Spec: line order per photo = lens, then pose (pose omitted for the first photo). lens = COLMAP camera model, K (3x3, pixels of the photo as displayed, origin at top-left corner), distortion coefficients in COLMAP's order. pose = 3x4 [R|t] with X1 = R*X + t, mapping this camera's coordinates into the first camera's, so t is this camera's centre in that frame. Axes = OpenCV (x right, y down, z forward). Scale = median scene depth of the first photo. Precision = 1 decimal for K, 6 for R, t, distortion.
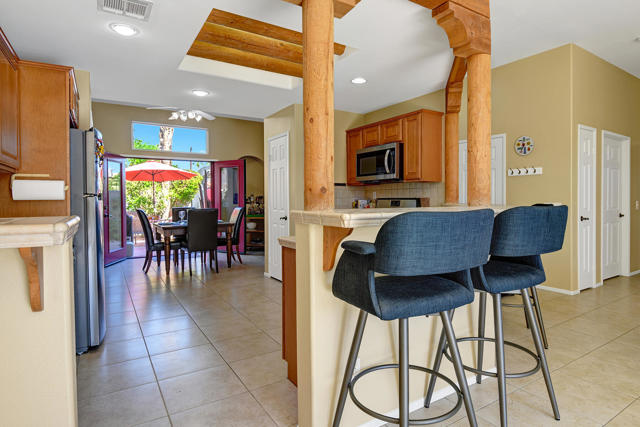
lens RADIAL K [[340.5, 0, 312.7], [0, 340.5, 201.2], [0, 0, 1]] dist [-0.008235, -0.008060]
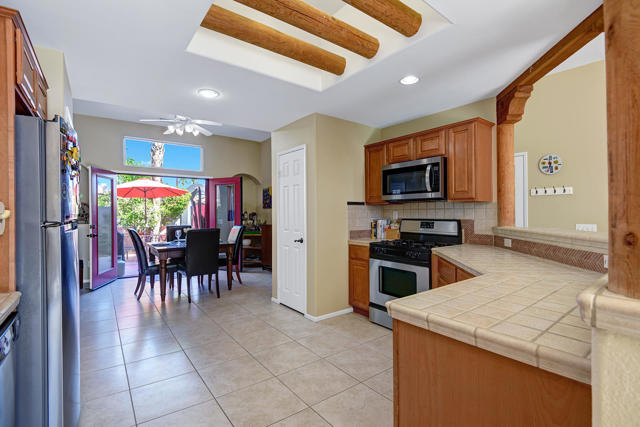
lens RADIAL K [[299.2, 0, 317.1], [0, 299.2, 212.6], [0, 0, 1]] dist [-0.024479, -0.008065]
pose [[0.995970, 0.000441, 0.089688, -0.095434], [0.000411, 0.999955, -0.009483, -0.014979], [-0.089688, 0.009481, 0.995925, 0.186042]]
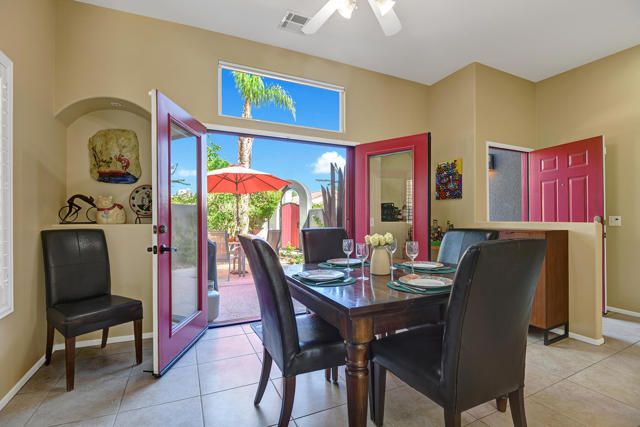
lens RADIAL K [[299.2, 0, 323.0], [0, 299.2, 216.9], [0, 0, 1]] dist [-0.024479, -0.008065]
pose [[0.993190, 0.001791, -0.116490, -0.531795], [-0.002624, 0.999972, -0.006992, 0.010724], [0.116474, 0.007250, 0.993167, 0.944794]]
